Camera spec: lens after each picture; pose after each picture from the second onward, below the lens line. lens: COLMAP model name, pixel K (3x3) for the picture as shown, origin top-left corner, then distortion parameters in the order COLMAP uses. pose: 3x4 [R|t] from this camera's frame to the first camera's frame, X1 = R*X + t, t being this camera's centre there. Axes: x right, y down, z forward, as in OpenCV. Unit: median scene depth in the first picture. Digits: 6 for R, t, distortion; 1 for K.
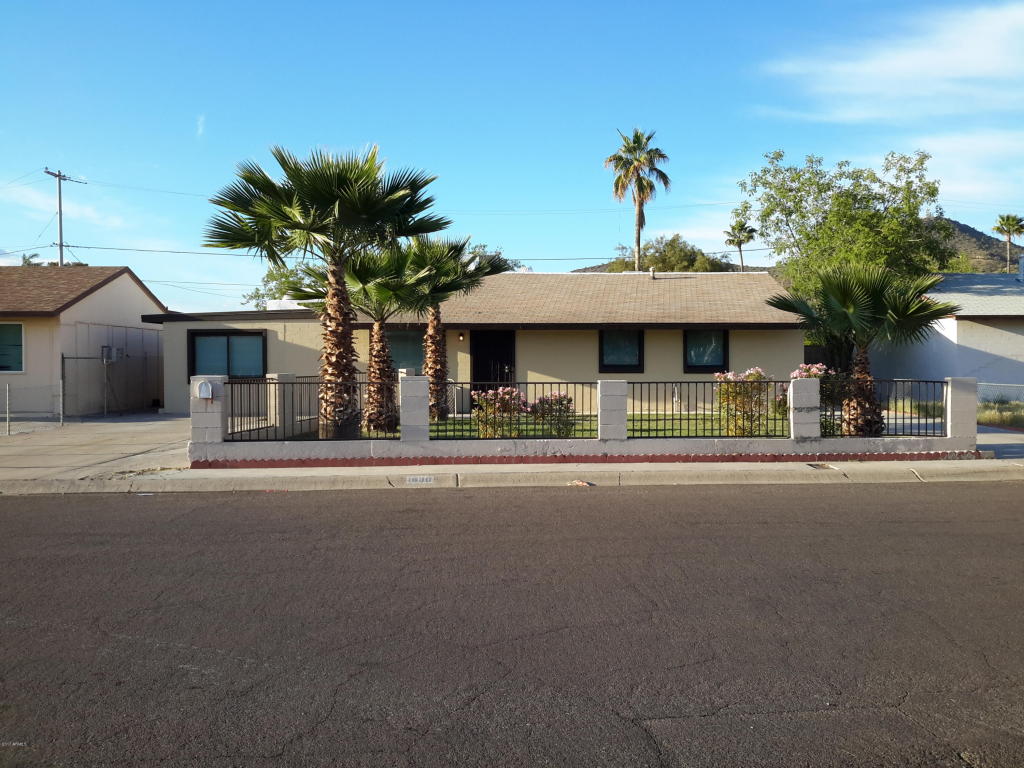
lens RADIAL K [[951.4, 0, 512.0], [0, 951.4, 384.0], [0, 0, 1]] dist [0.124564, -0.262014]
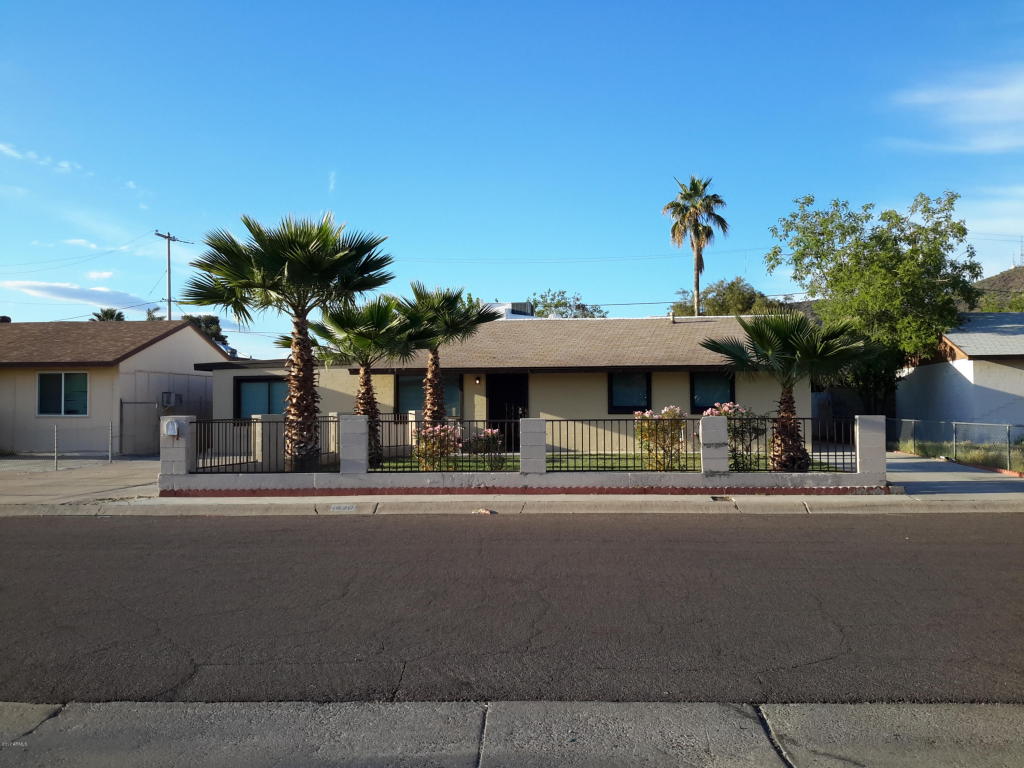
lens RADIAL K [[951.4, 0, 512.0], [0, 951.4, 384.0], [0, 0, 1]] dist [0.124564, -0.262014]
pose [[0.991266, -0.007852, -0.131642, 0.148013], [0.001701, 0.998904, -0.046774, 0.005044], [0.131865, 0.046141, 0.990193, -0.055581]]
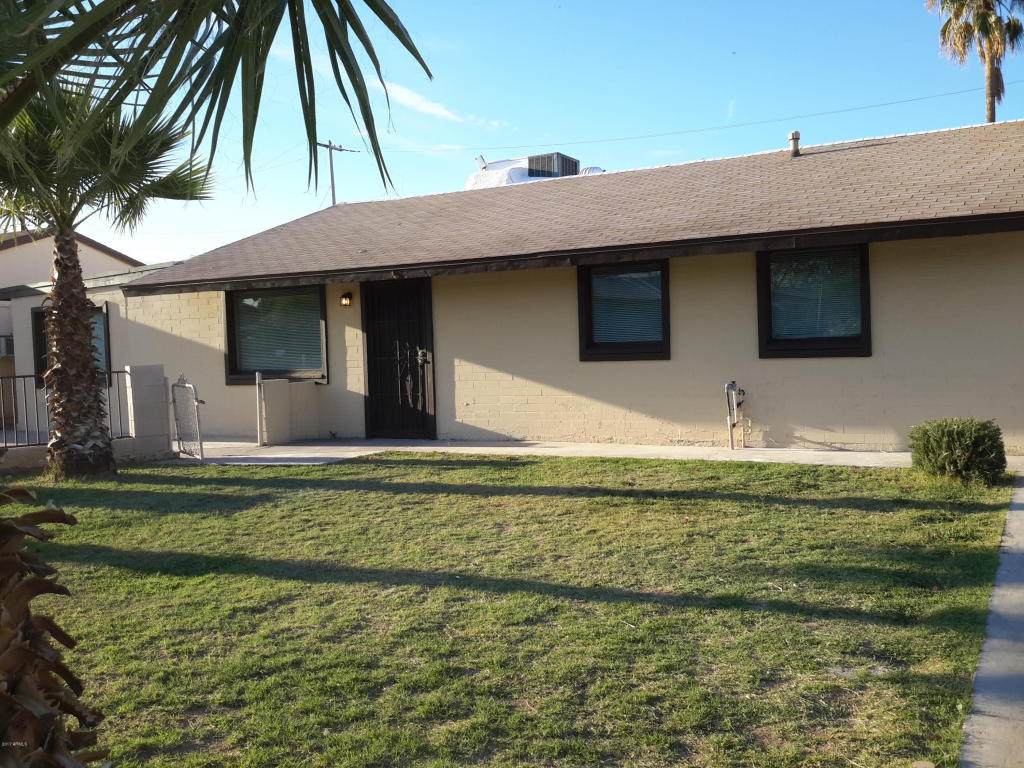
lens RADIAL K [[951.4, 0, 512.0], [0, 951.4, 384.0], [0, 0, 1]] dist [0.124564, -0.262014]
pose [[0.870565, -0.005738, -0.492019, 0.350502], [0.021033, 0.999452, 0.025561, -0.015324], [0.491603, -0.032601, 0.870209, 0.679998]]
